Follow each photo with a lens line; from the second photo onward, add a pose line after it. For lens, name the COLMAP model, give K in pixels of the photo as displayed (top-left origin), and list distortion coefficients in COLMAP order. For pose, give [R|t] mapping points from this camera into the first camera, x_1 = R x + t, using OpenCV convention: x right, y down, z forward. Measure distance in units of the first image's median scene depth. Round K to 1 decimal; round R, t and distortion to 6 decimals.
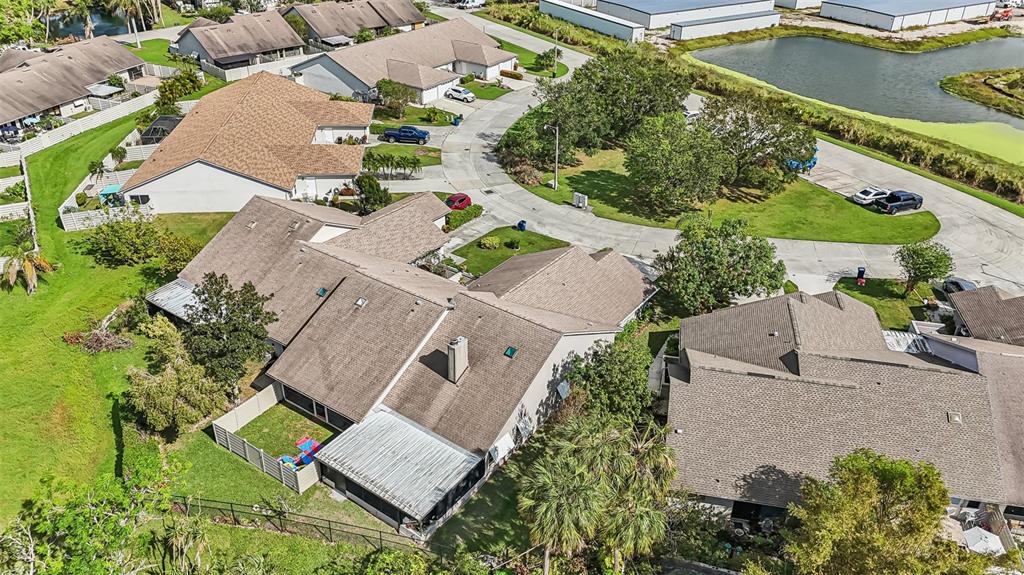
lens RADIAL K [[748.0, 0, 512.0], [0, 748.0, 287.5], [0, 0, 1]] dist [0.069255, -0.060500]
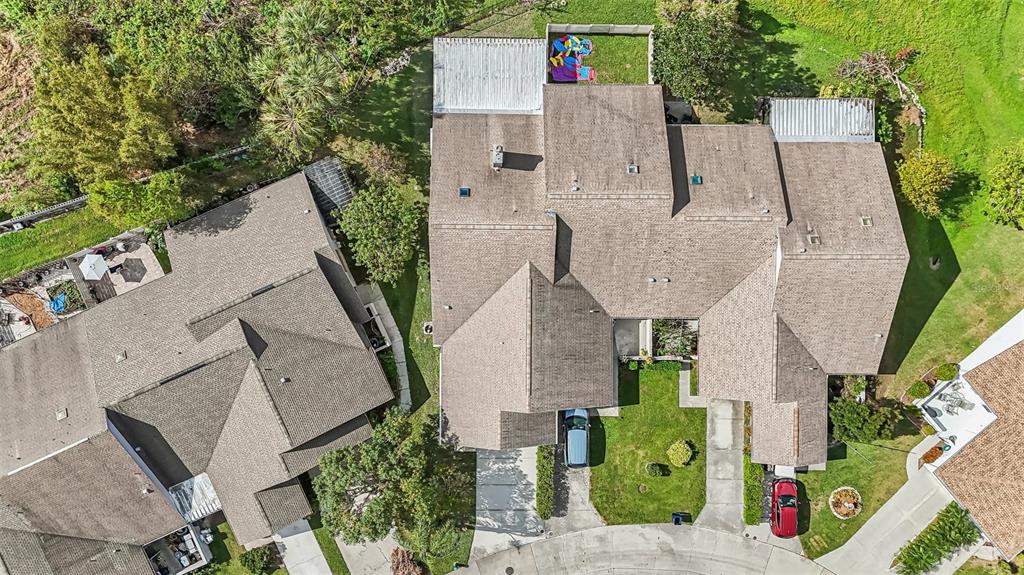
lens RADIAL K [[748.0, 0, 512.0], [0, 748.0, 287.5], [0, 0, 1]] dist [0.069255, -0.060500]
pose [[-0.812621, 0.582234, -0.025531, 0.057458], [-0.342181, -0.441201, 0.829610, -1.014727], [0.471763, 0.682895, 0.557759, 0.580715]]
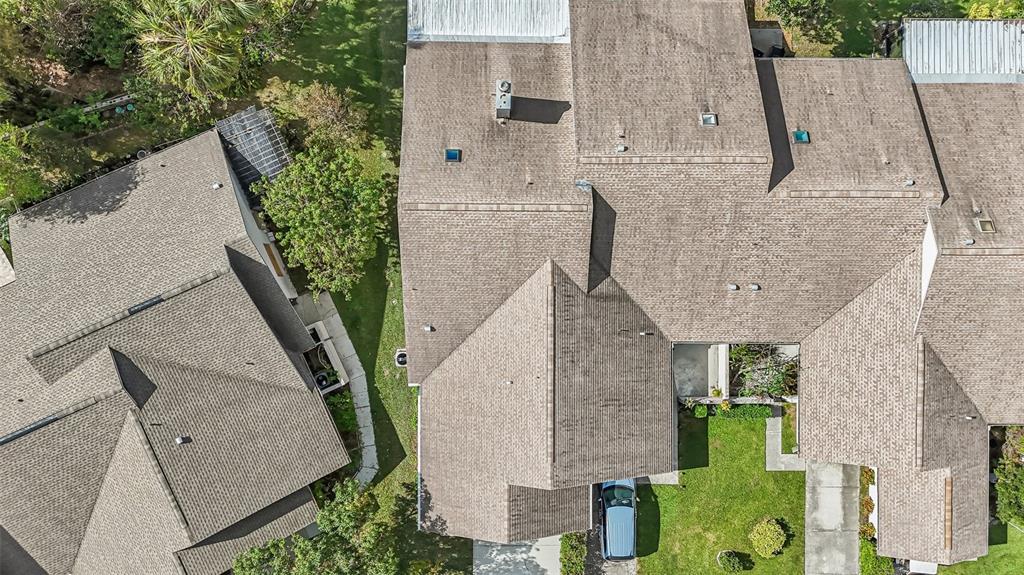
lens RADIAL K [[748.0, 0, 512.0], [0, 748.0, 287.5], [0, 0, 1]] dist [0.069255, -0.060500]
pose [[-0.810976, 0.584514, -0.025720, 0.051079], [-0.342026, -0.437957, 0.831392, -0.662336], [0.474696, 0.683035, 0.555091, 0.798232]]
